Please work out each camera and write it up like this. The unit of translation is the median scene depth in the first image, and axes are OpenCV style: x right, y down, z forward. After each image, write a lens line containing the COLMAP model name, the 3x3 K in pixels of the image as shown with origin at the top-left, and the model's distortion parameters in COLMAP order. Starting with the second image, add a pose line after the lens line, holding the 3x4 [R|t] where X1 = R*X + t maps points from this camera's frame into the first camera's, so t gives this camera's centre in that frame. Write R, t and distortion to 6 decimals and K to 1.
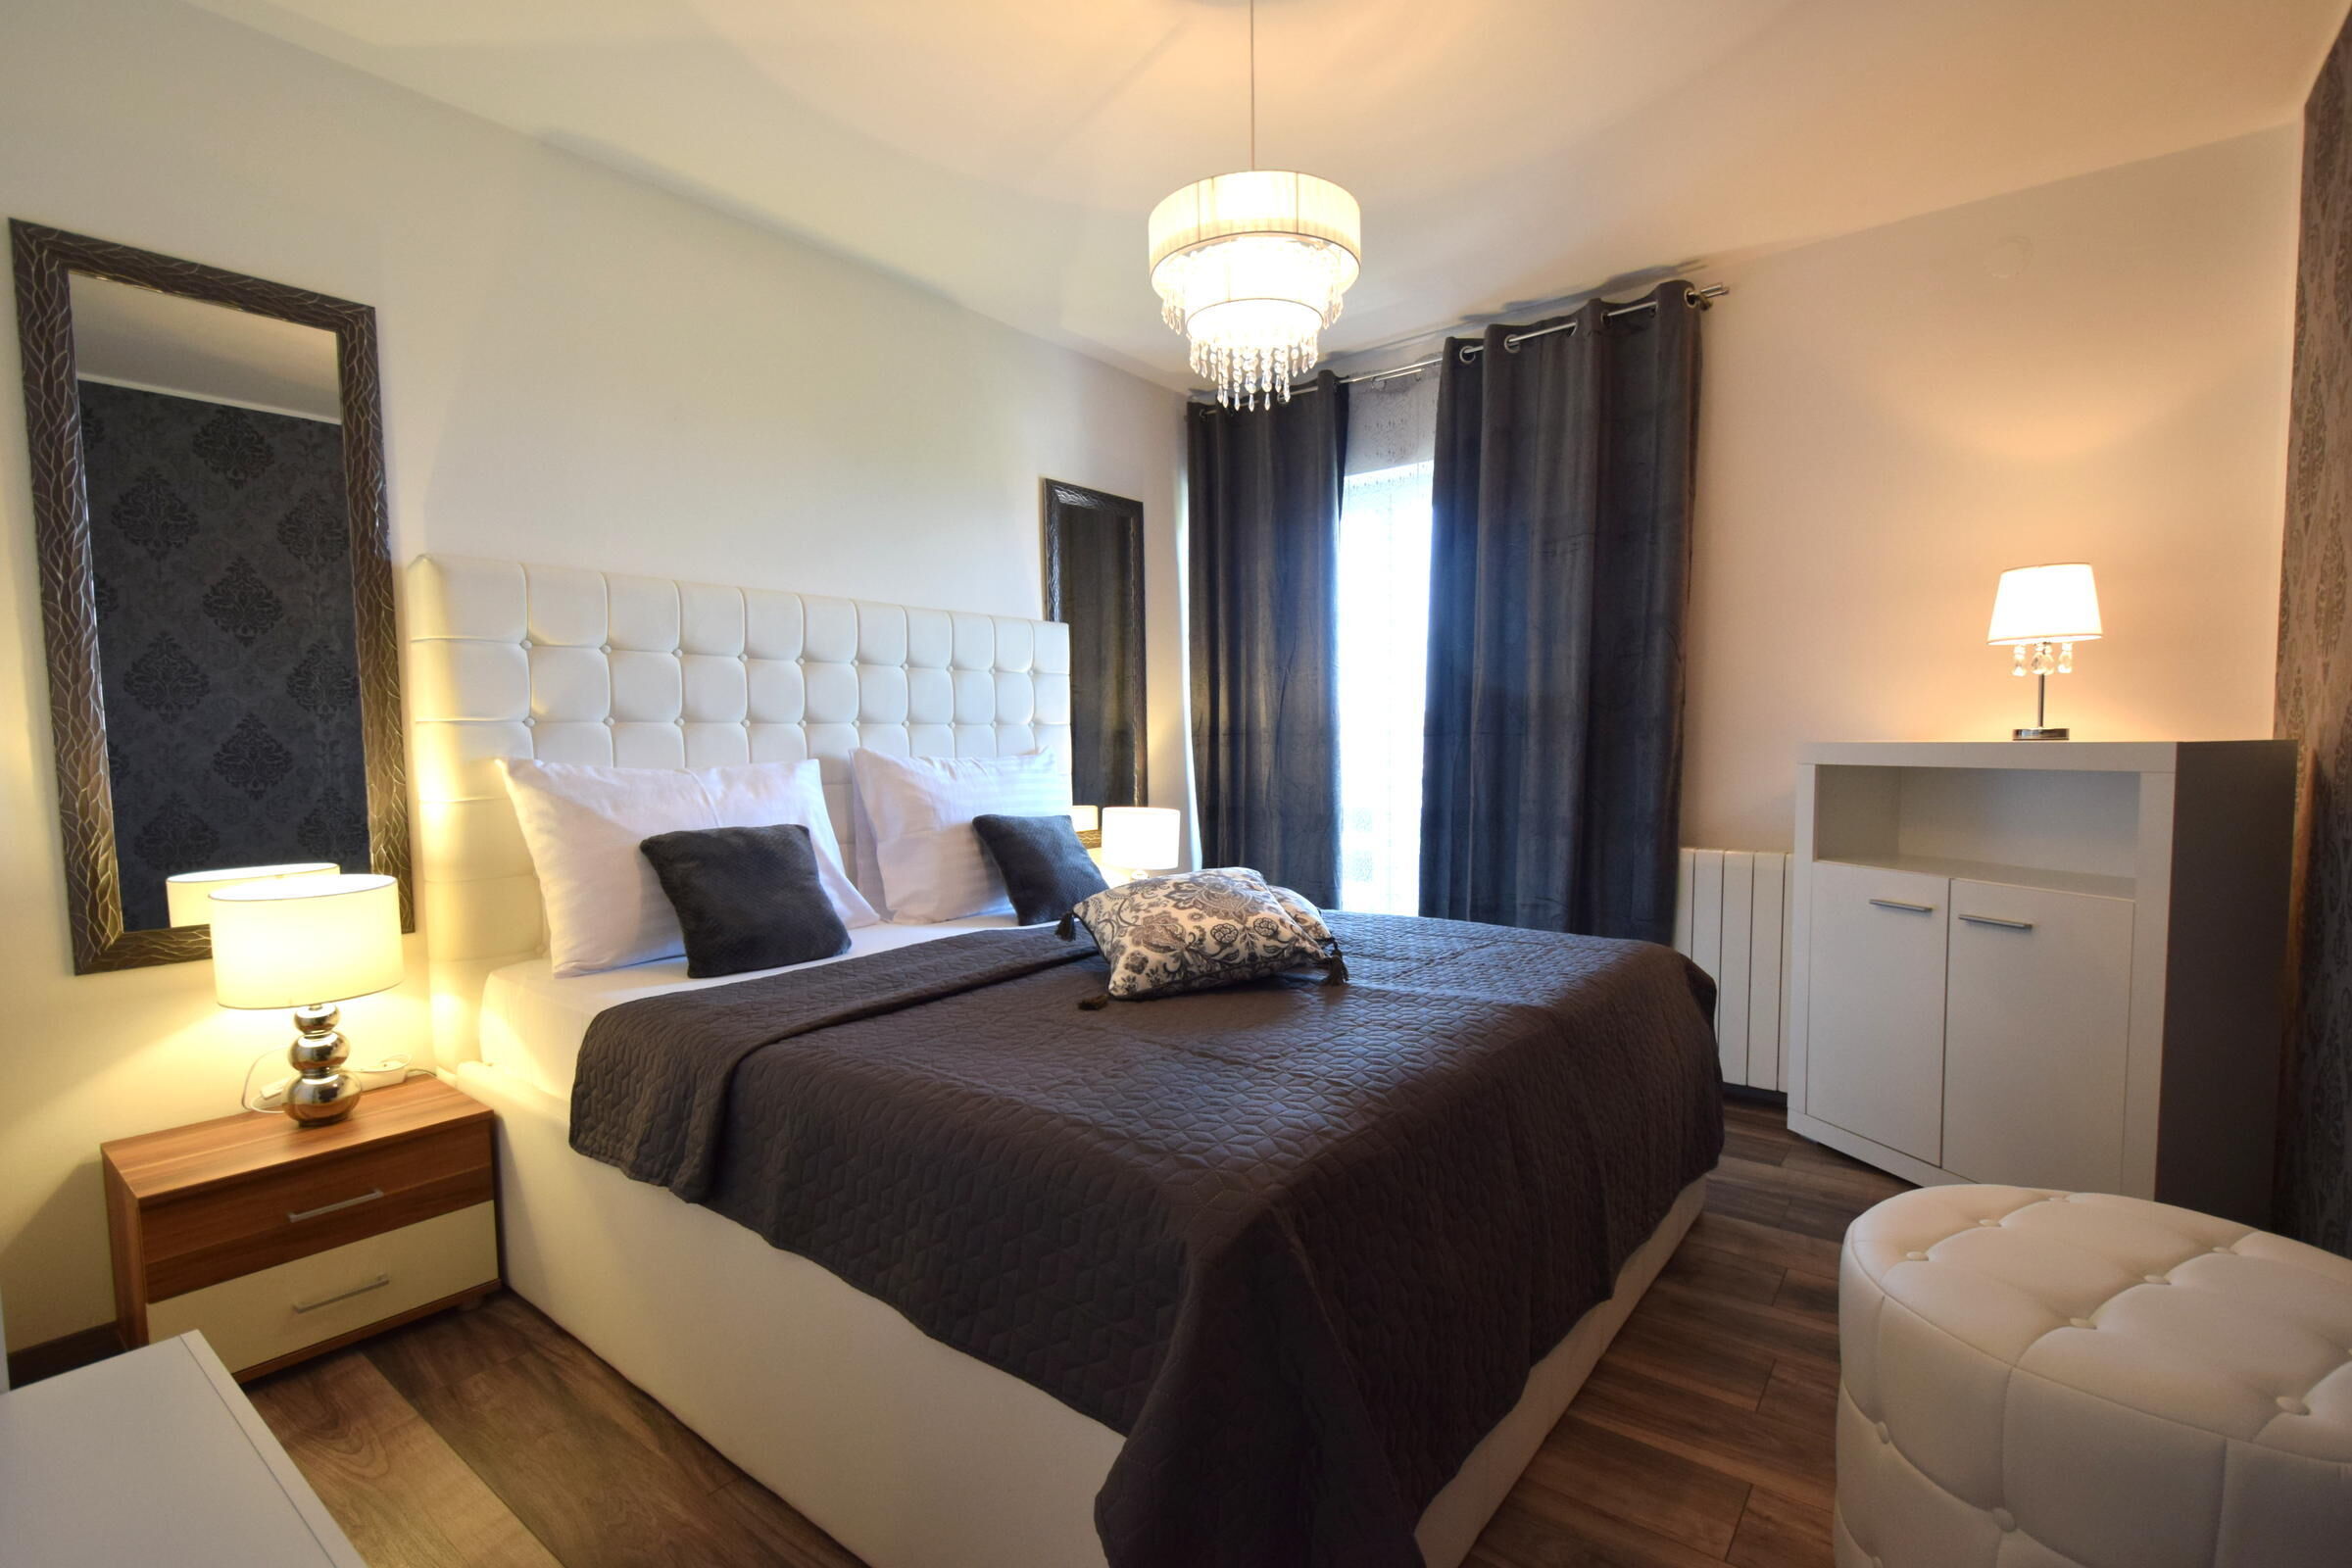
lens RADIAL K [[1062.9, 0, 1188.5], [0, 1062.9, 822.3], [0, 0, 1]] dist [0.005276, -0.007035]
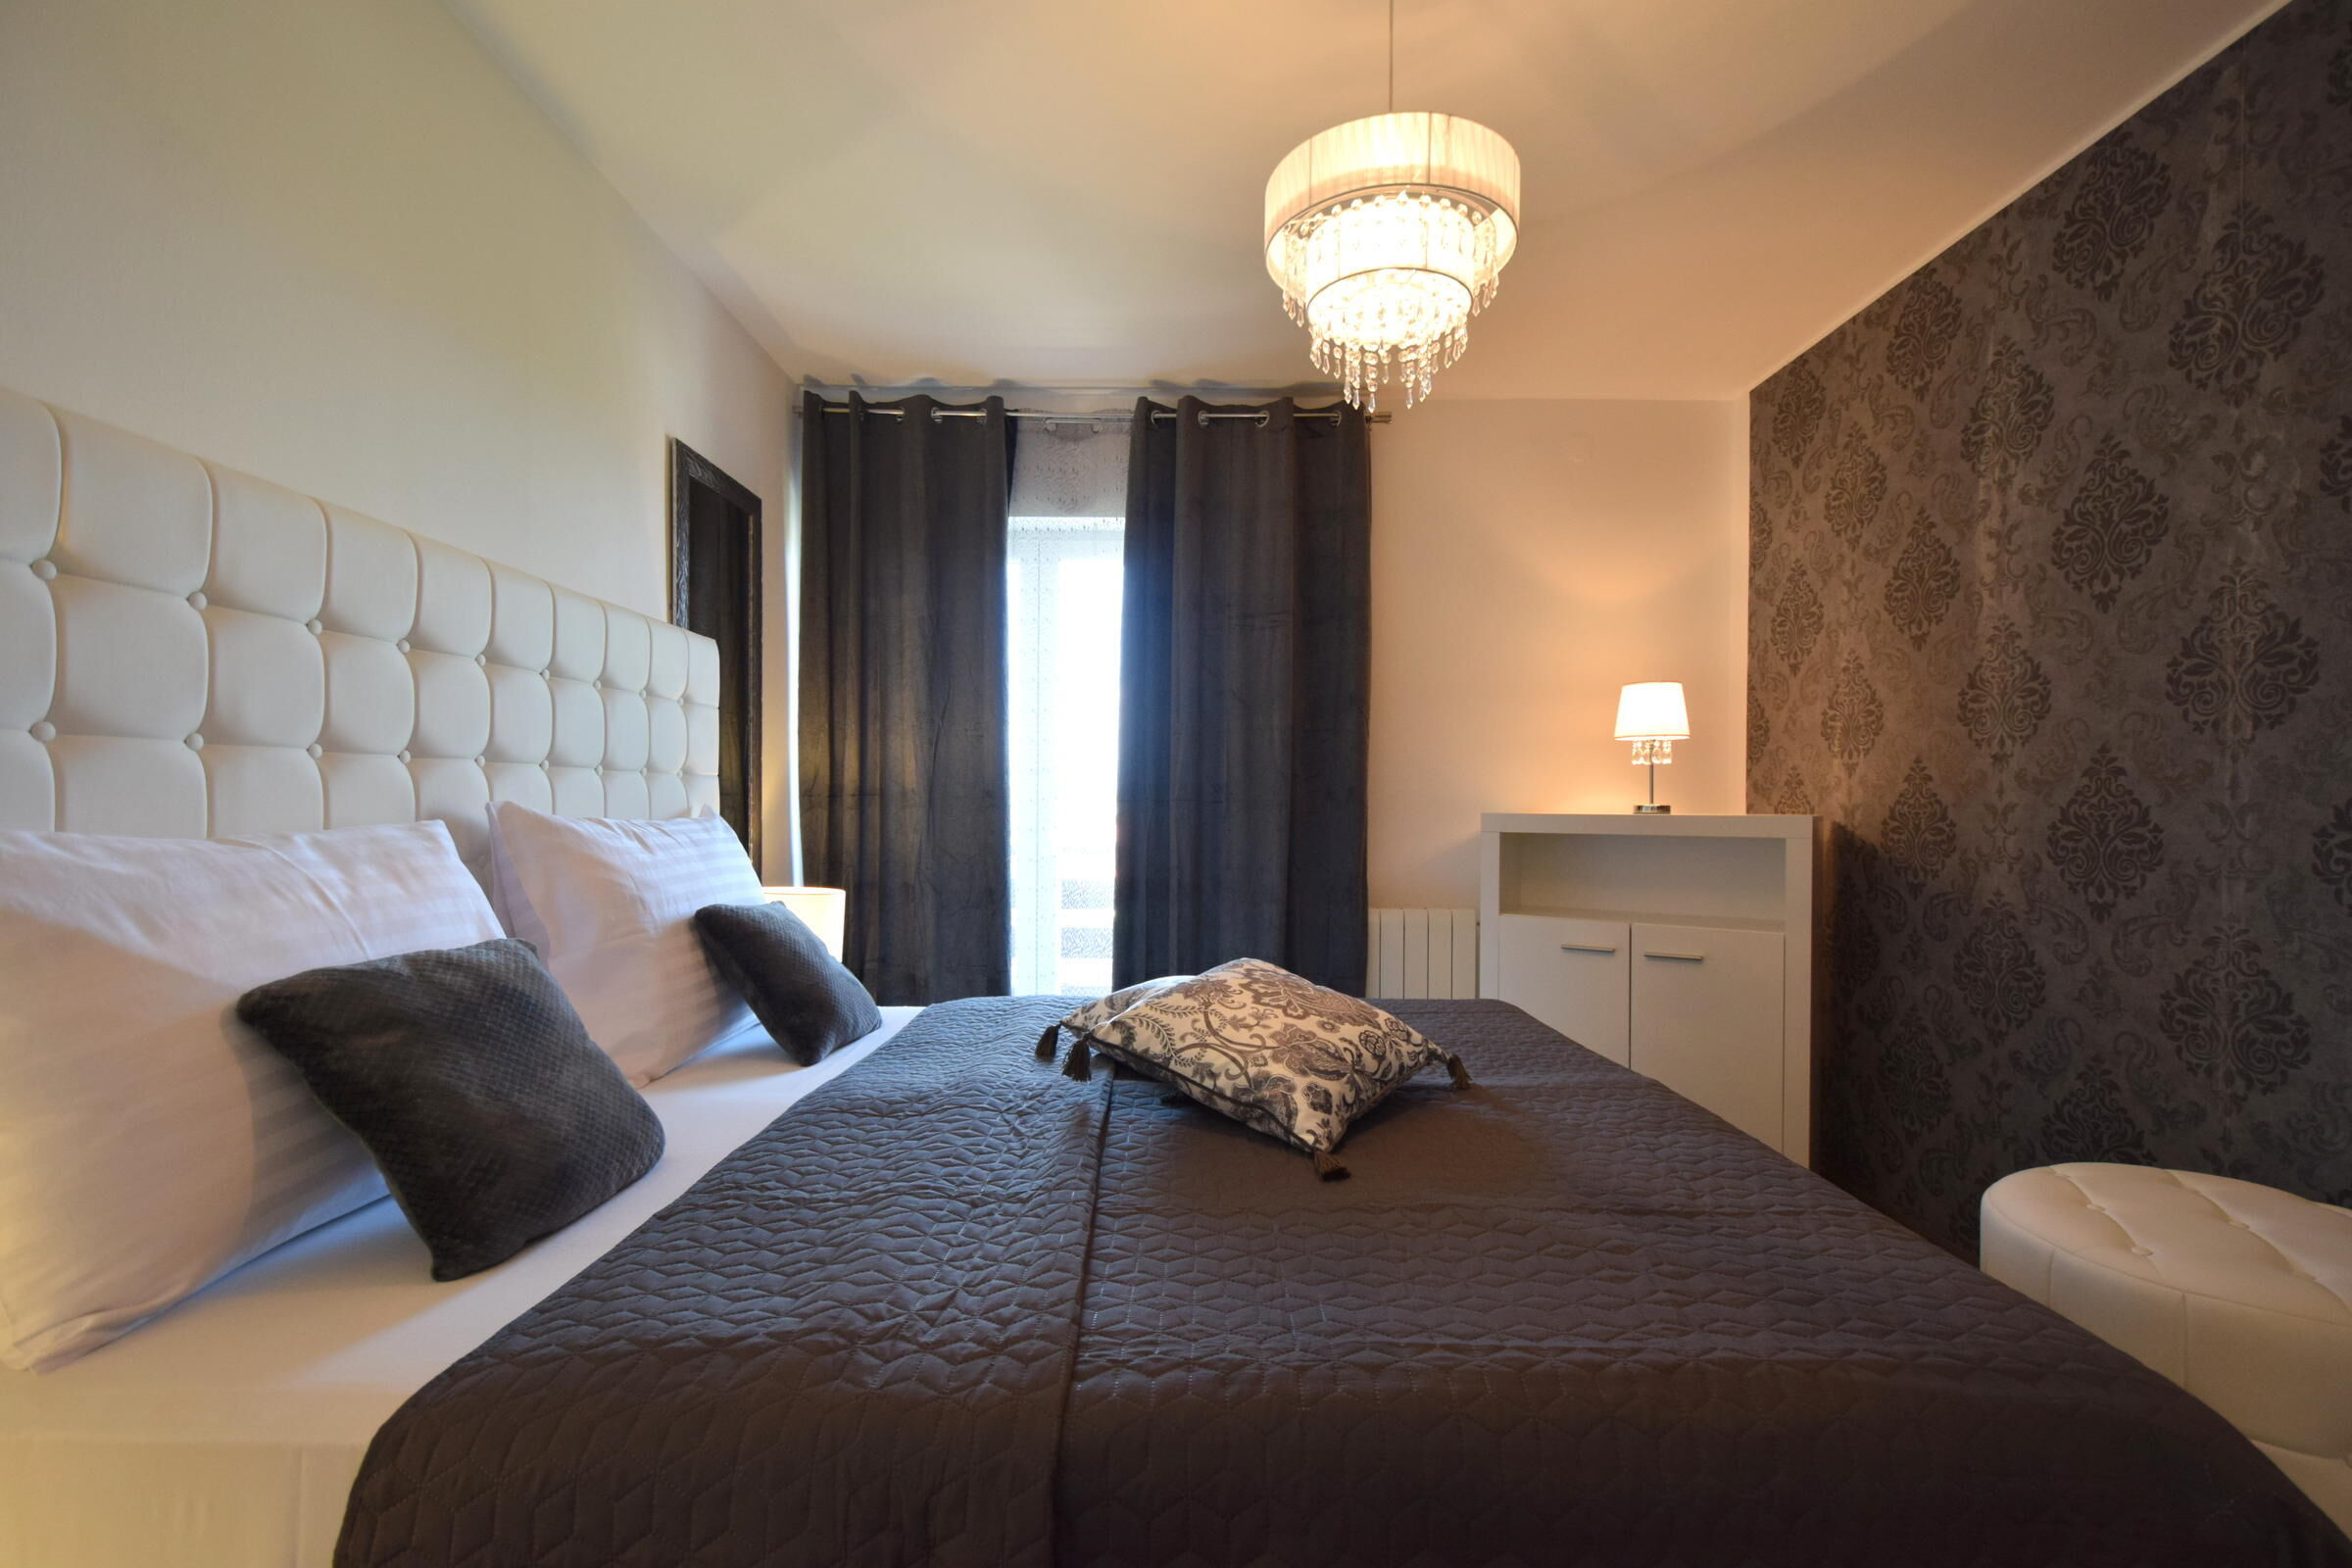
lens RADIAL K [[1015.3, 0, 1185.7], [0, 1015.3, 820.8], [0, 0, 1]] dist [0.014951, -0.014354]
pose [[0.786947, 0.008462, 0.616963, -0.353903], [0.032213, 0.997979, -0.054777, -0.015806], [-0.616179, 0.062980, 0.785084, 0.312221]]
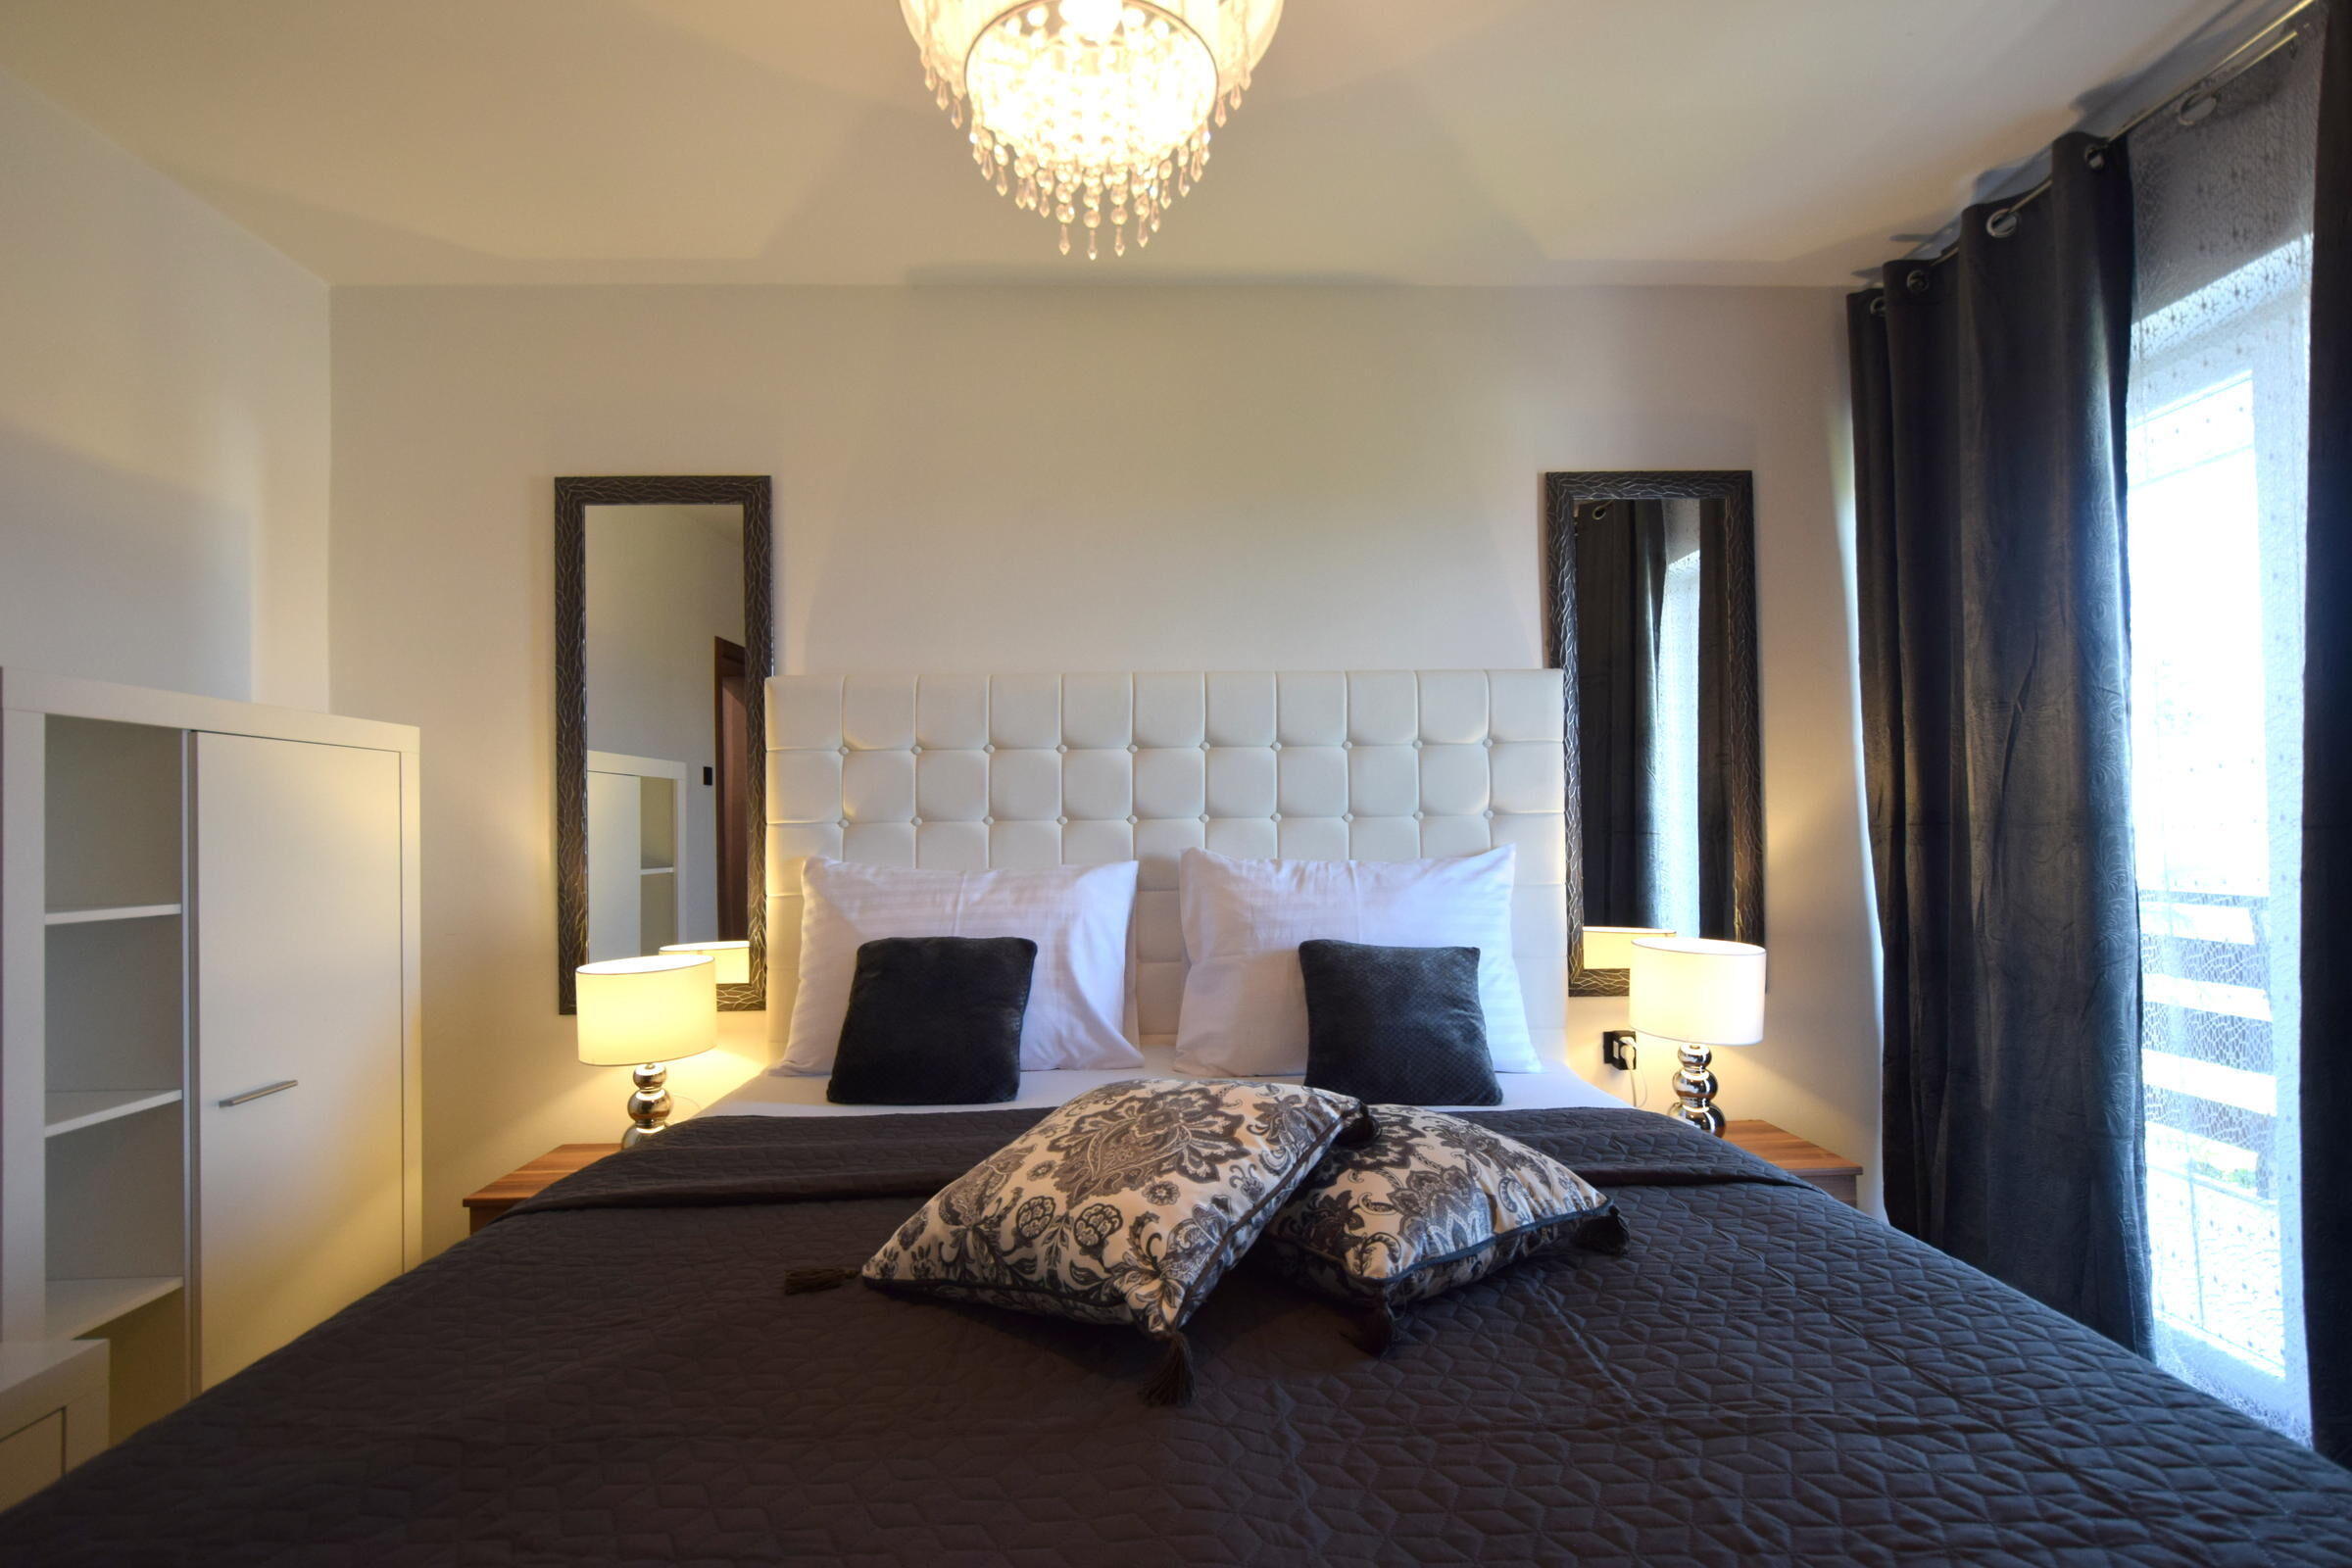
lens RADIAL K [[1062.9, 0, 1188.5], [0, 1062.9, 822.3], [0, 0, 1]] dist [0.005276, -0.007035]
pose [[0.641334, -0.007430, -0.767226, 0.319895], [-0.053117, 0.997124, -0.054057, -0.043828], [0.765421, 0.075421, 0.639095, 0.457571]]
